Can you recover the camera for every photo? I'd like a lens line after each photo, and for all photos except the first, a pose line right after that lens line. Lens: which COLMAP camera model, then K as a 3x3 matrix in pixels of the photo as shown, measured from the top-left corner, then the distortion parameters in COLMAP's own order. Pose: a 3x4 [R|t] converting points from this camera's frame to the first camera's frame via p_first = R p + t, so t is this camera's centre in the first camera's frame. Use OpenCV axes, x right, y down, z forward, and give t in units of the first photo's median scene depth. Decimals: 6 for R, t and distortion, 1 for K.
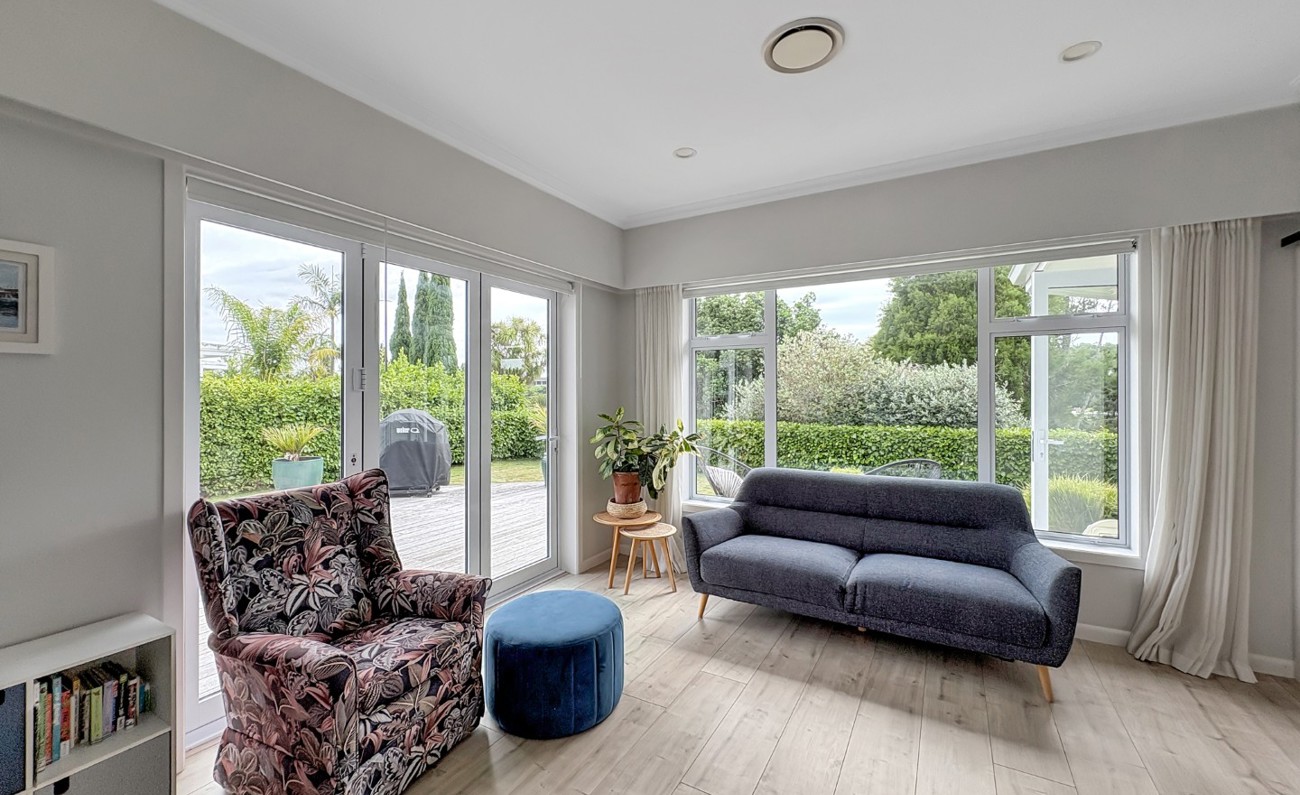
lens RADIAL K [[529.3, 0, 646.7], [0, 529.3, 388.7], [0, 0, 1]] dist [-0.000020, -0.000087]
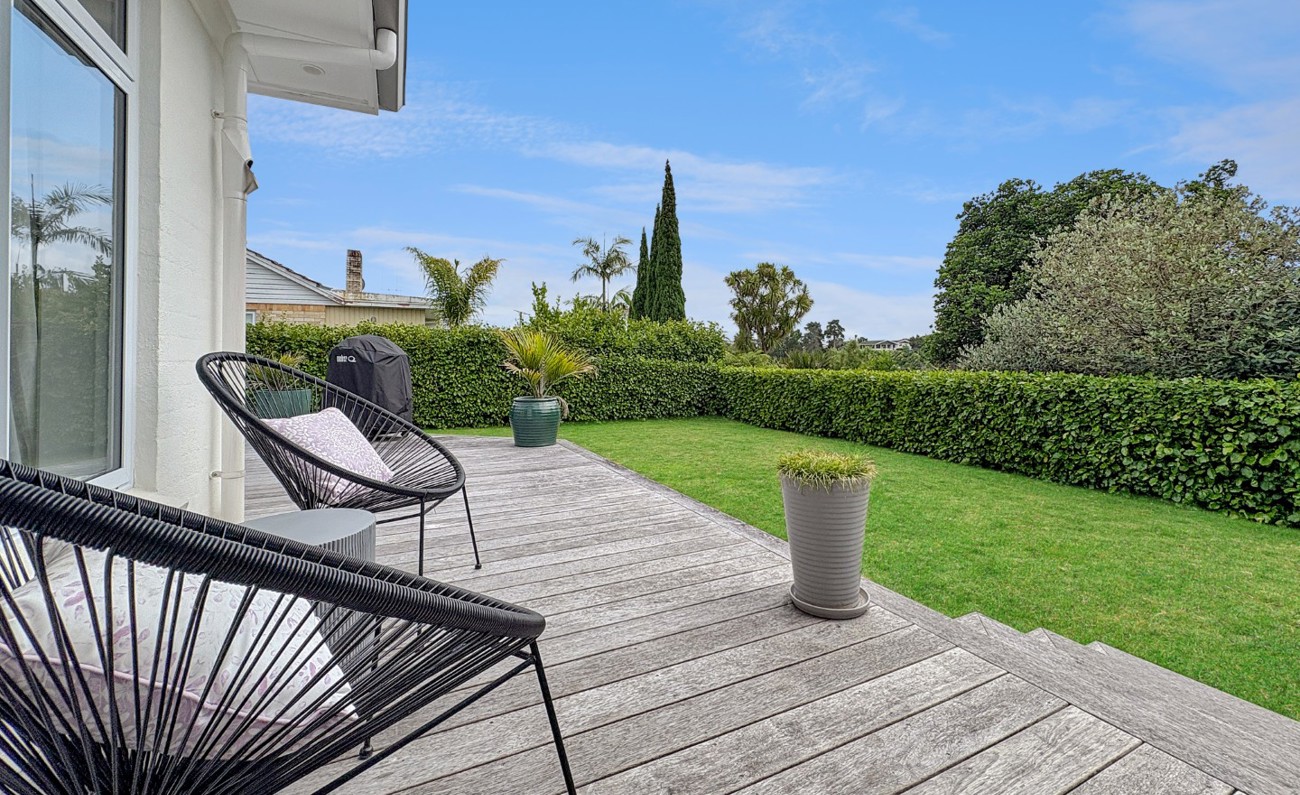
lens RADIAL K [[540.1, 0, 651.1], [0, 540.1, 357.4], [0, 0, 1]] dist [0.000120, -0.000074]
pose [[0.830314, -0.004399, -0.557278, 0.232804], [0.007166, 0.999970, 0.002783, 0.044990], [0.557249, -0.006304, 0.830321, 0.333483]]
